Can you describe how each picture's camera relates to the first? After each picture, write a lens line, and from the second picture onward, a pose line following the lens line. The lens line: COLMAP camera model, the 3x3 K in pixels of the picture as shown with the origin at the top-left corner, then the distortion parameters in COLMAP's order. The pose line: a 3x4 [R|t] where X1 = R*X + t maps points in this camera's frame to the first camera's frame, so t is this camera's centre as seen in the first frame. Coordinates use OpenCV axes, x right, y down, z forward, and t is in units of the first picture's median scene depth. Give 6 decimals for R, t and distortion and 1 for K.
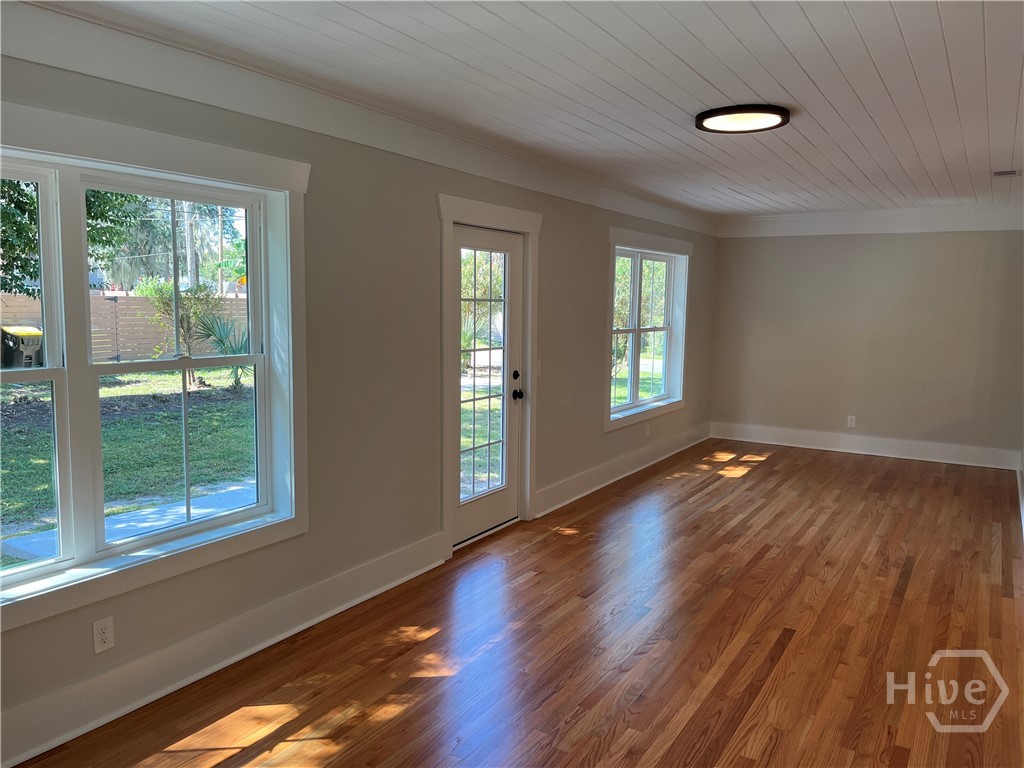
lens RADIAL K [[769.7, 0, 512.0], [0, 769.7, 384.0], [0, 0, 1]] dist [0.042400, -0.092743]
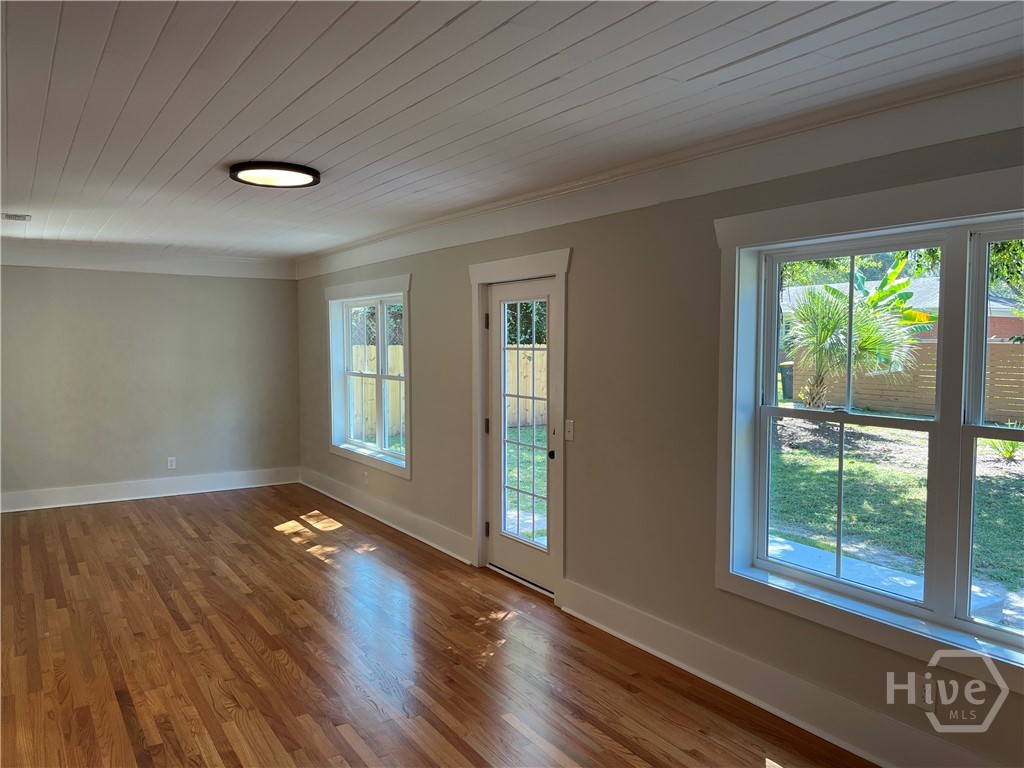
lens RADIAL K [[769.7, 0, 512.0], [0, 769.7, 384.0], [0, 0, 1]] dist [0.042400, -0.092743]
pose [[-0.427288, 0.038754, -0.903284, 1.041437], [-0.103359, 0.990437, 0.091387, -0.179593], [0.898188, 0.132411, -0.419197, 1.650159]]
